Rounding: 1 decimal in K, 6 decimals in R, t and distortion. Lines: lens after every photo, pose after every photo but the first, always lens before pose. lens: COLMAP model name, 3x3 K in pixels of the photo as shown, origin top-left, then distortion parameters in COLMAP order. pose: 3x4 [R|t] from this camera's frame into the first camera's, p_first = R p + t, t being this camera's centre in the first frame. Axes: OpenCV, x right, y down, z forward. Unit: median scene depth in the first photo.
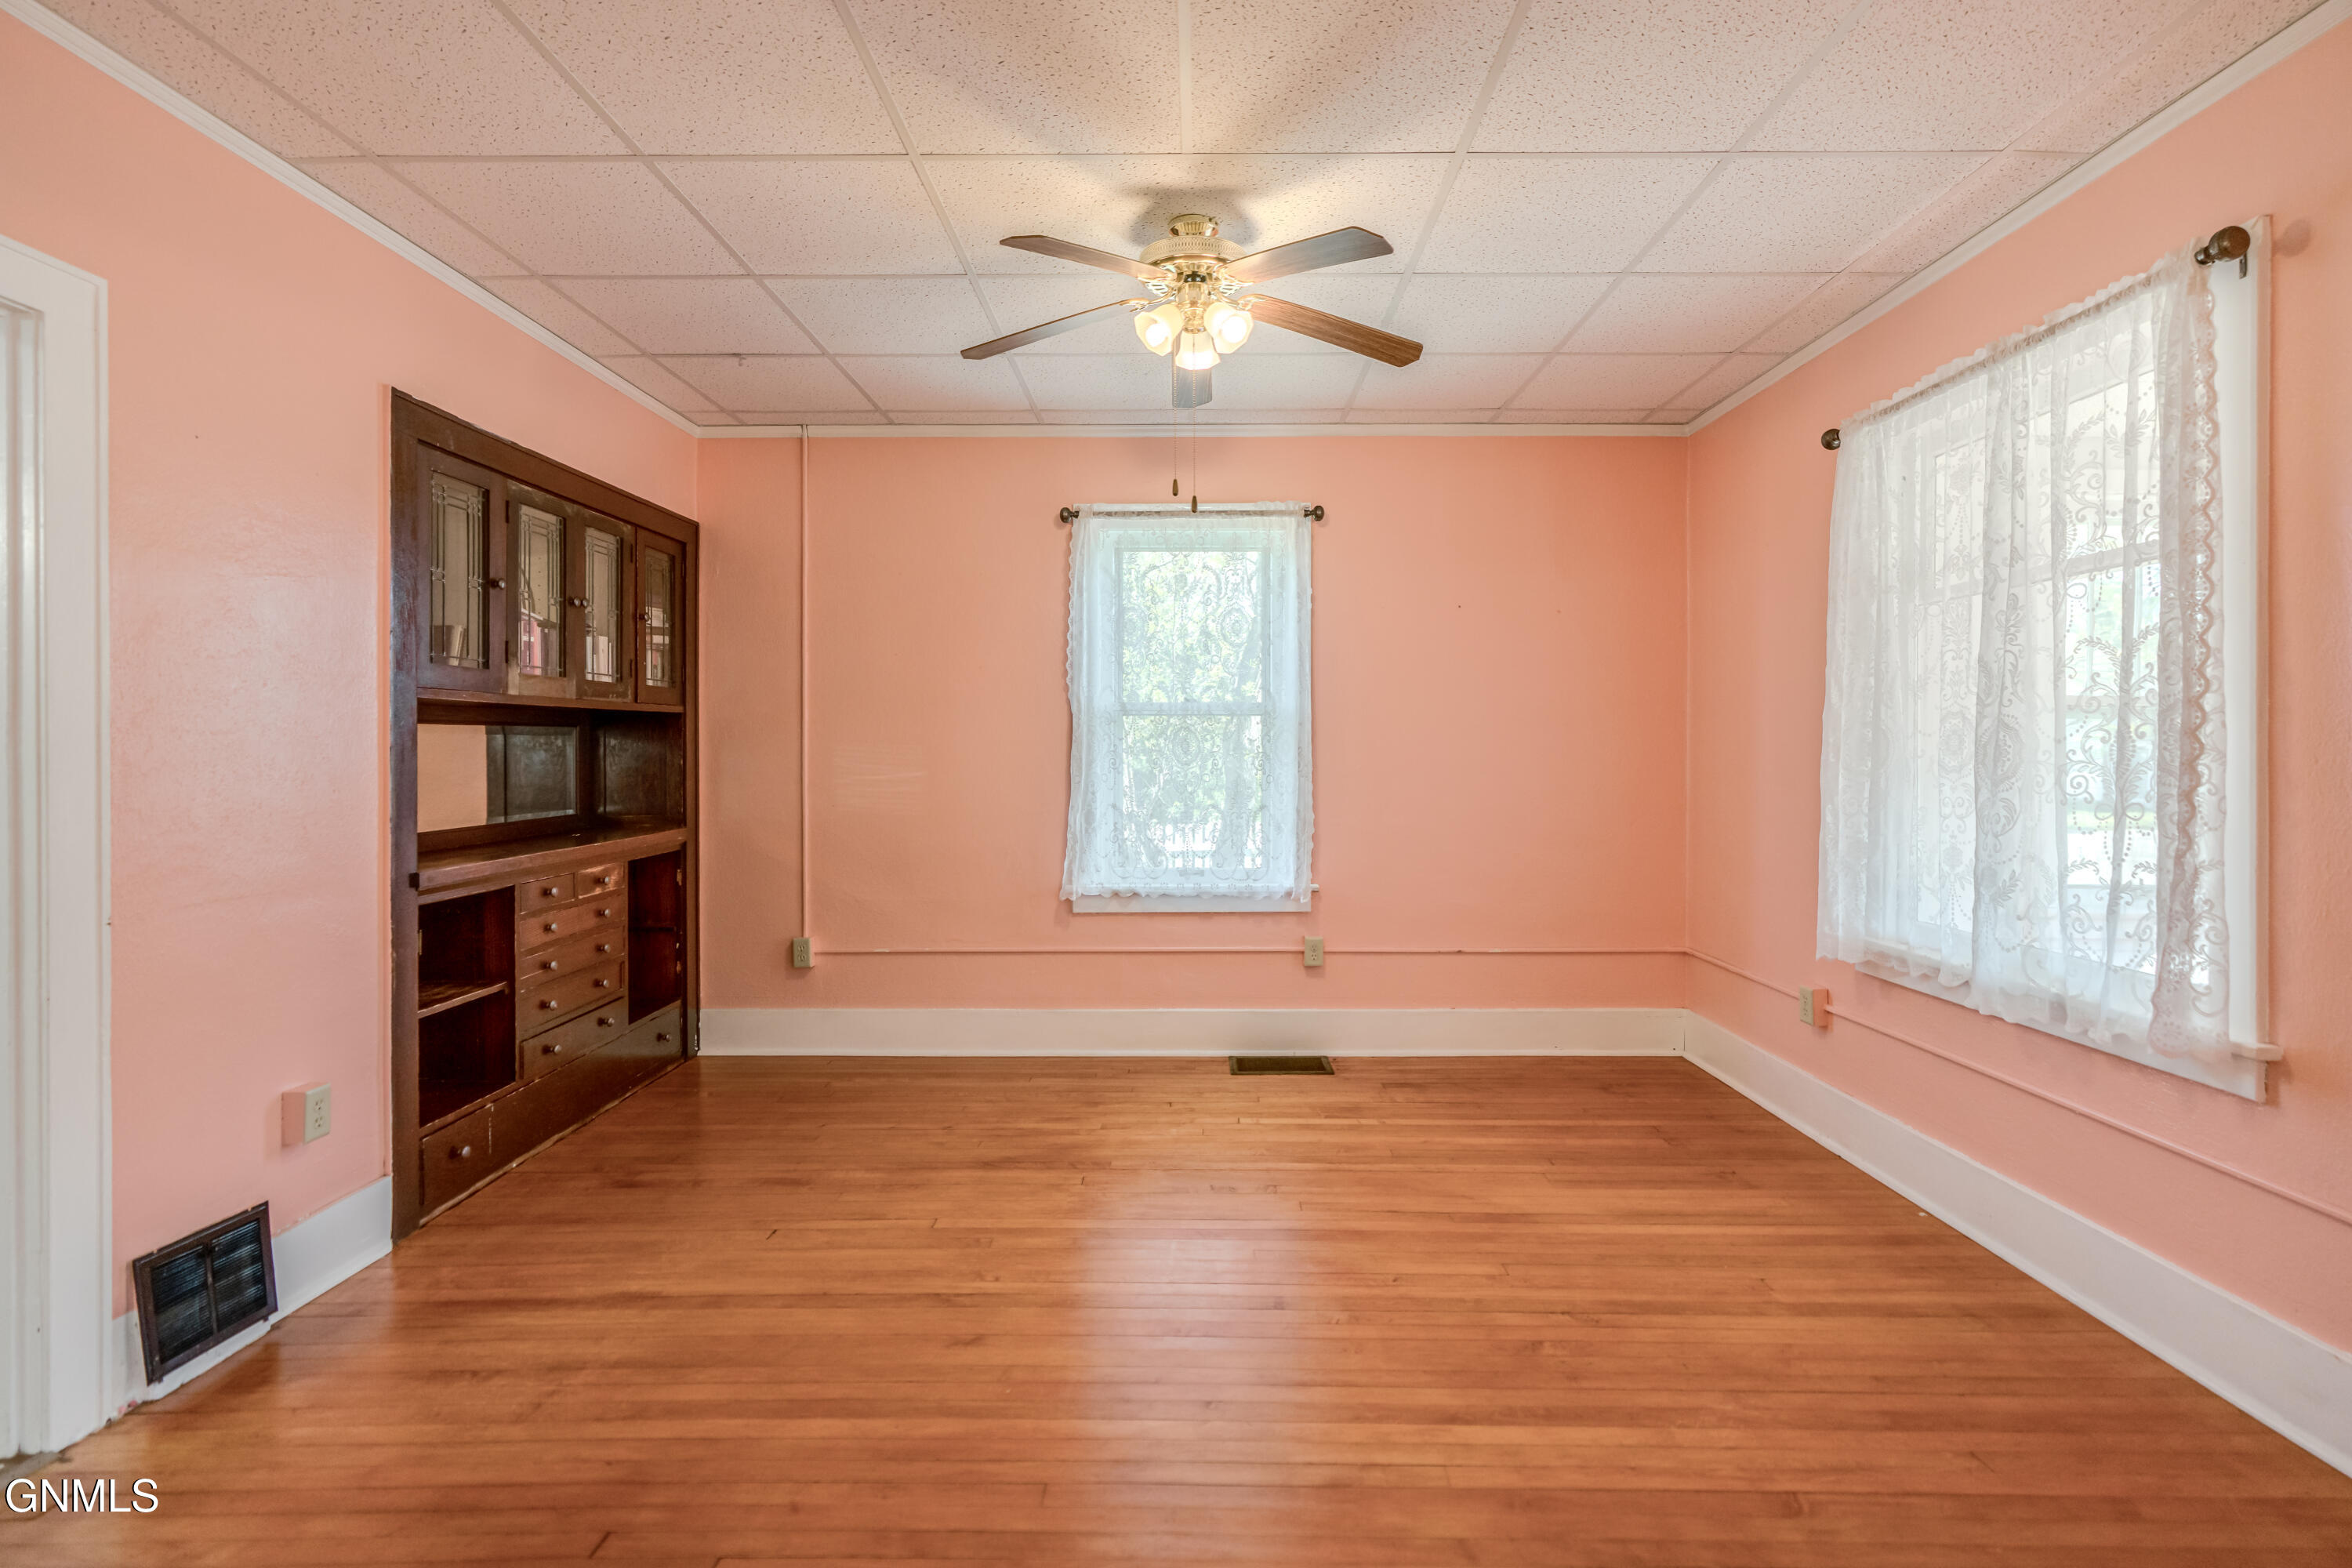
lens RADIAL K [[1075.6, 0, 1197.6], [0, 1075.6, 758.3], [0, 0, 1]] dist [-0.008223, 0.003712]
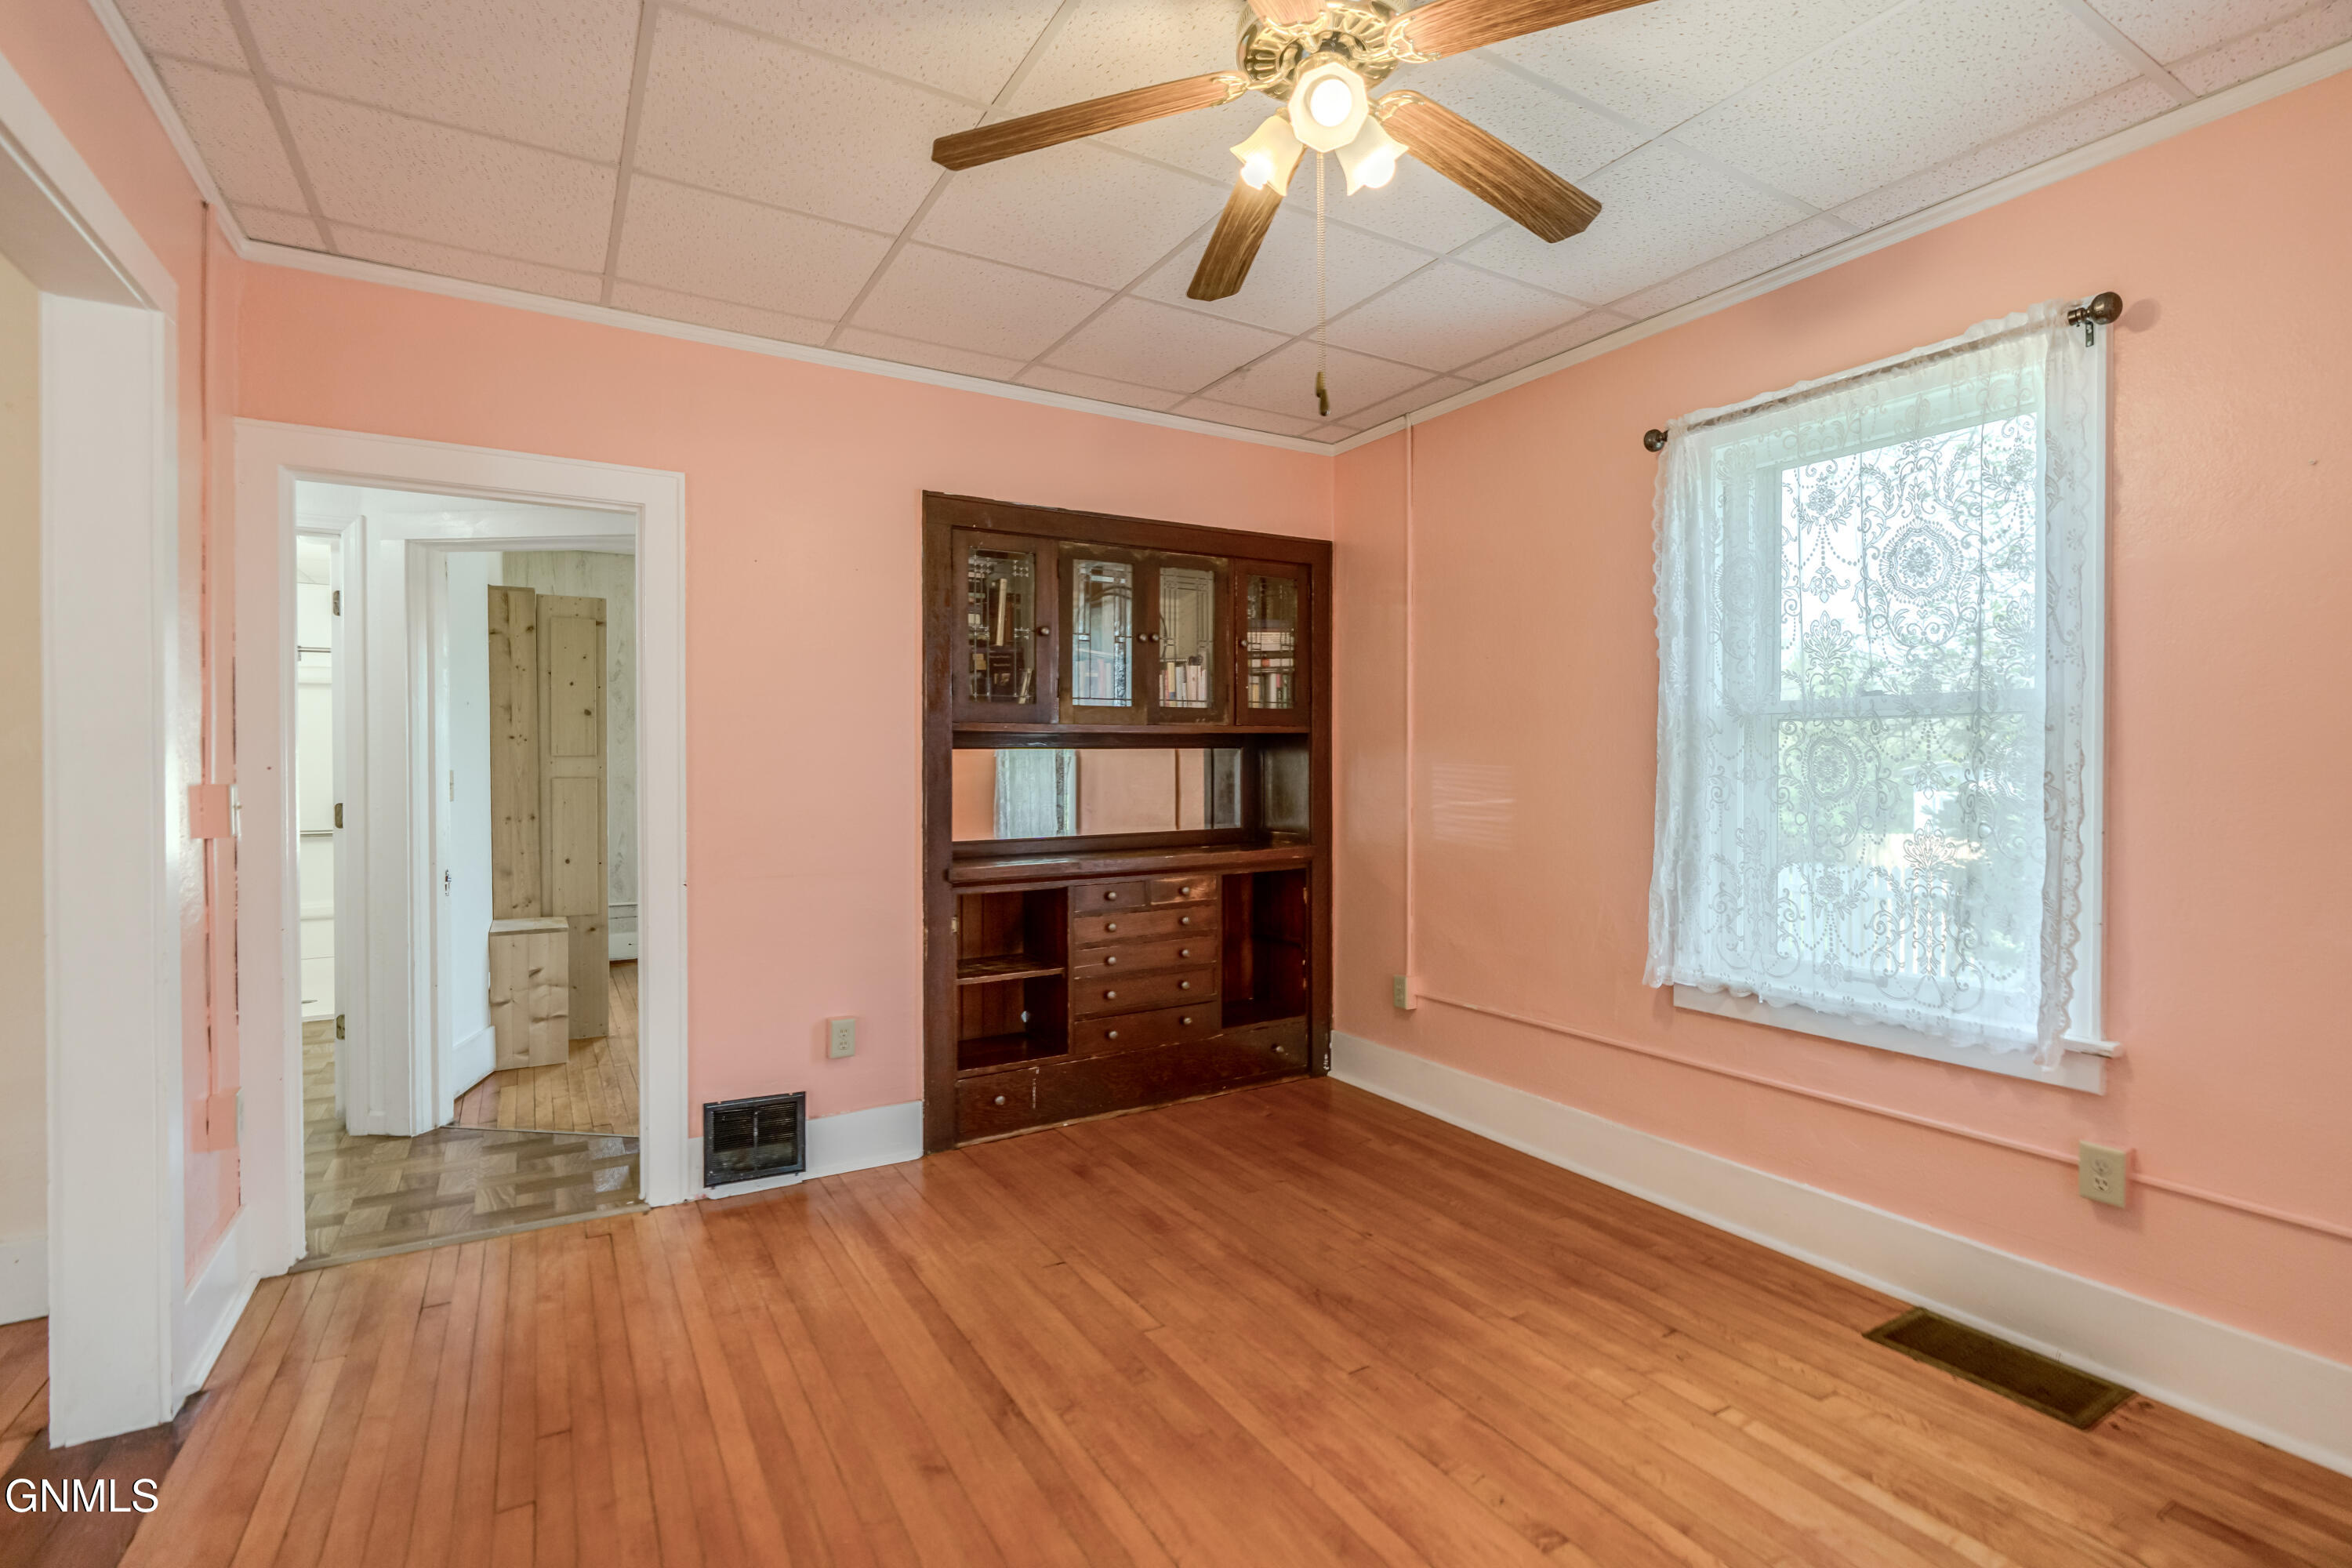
lens RADIAL K [[1075.6, 0, 1189.3], [0, 1075.6, 772.7], [0, 0, 1]] dist [-0.008223, 0.003712]
pose [[0.517545, 0.010146, -0.855596, 0.436223], [-0.006232, 0.999948, 0.008088, -0.016312], [0.855634, 0.001146, 0.517581, 0.506315]]
